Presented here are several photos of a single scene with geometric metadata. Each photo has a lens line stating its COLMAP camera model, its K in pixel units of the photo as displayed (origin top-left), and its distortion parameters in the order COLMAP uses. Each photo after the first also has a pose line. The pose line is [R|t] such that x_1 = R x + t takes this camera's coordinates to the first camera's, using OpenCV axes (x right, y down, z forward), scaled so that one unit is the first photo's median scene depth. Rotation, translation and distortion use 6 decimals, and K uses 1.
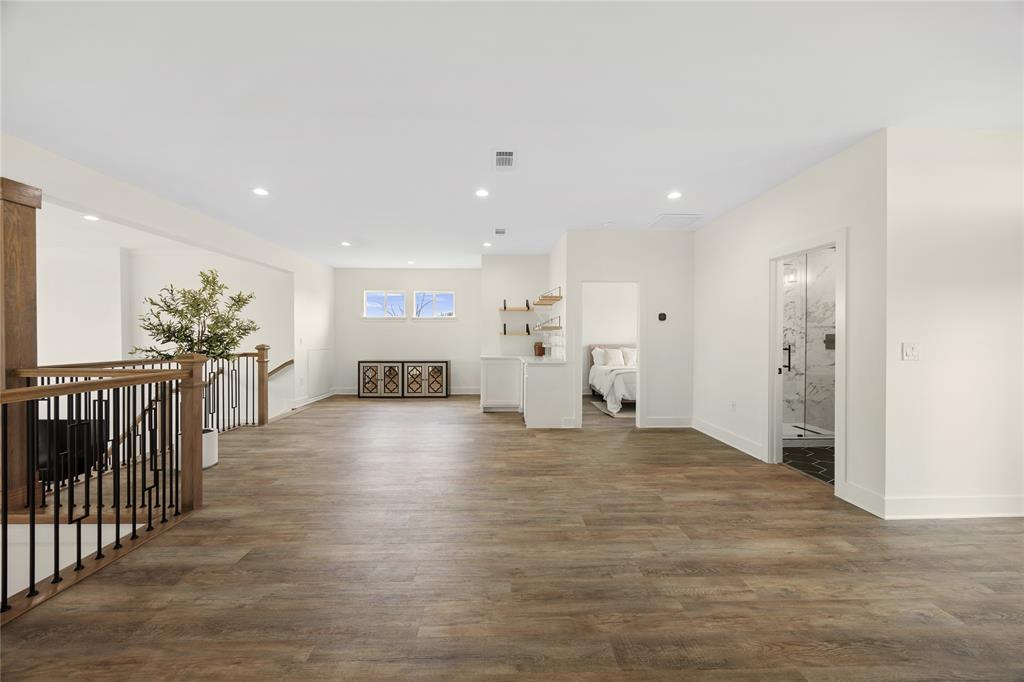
lens RADIAL K [[391.7, 0, 511.7], [0, 391.7, 342.3], [0, 0, 1]] dist [-0.002659, -0.000056]
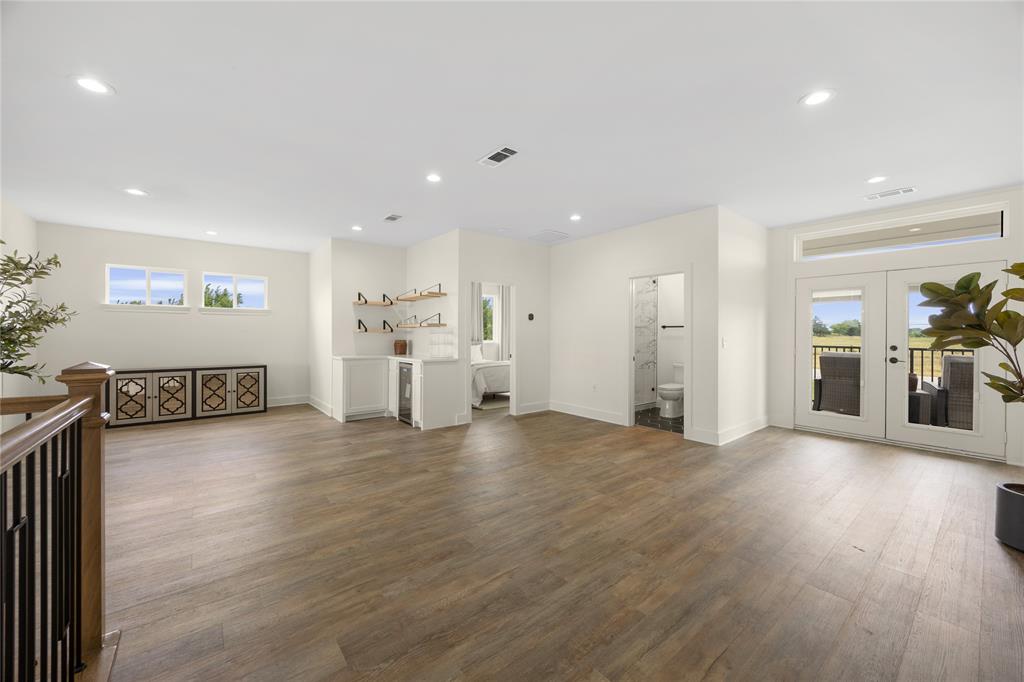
lens RADIAL K [[391.7, 0, 511.4], [0, 391.7, 334.6], [0, 0, 1]] dist [-0.002659, -0.000056]
pose [[0.795860, 0.002301, 0.605477, -0.486933], [0.009099, 0.999834, -0.015761, 0.006834], [-0.605413, 0.018053, 0.795707, 0.156874]]
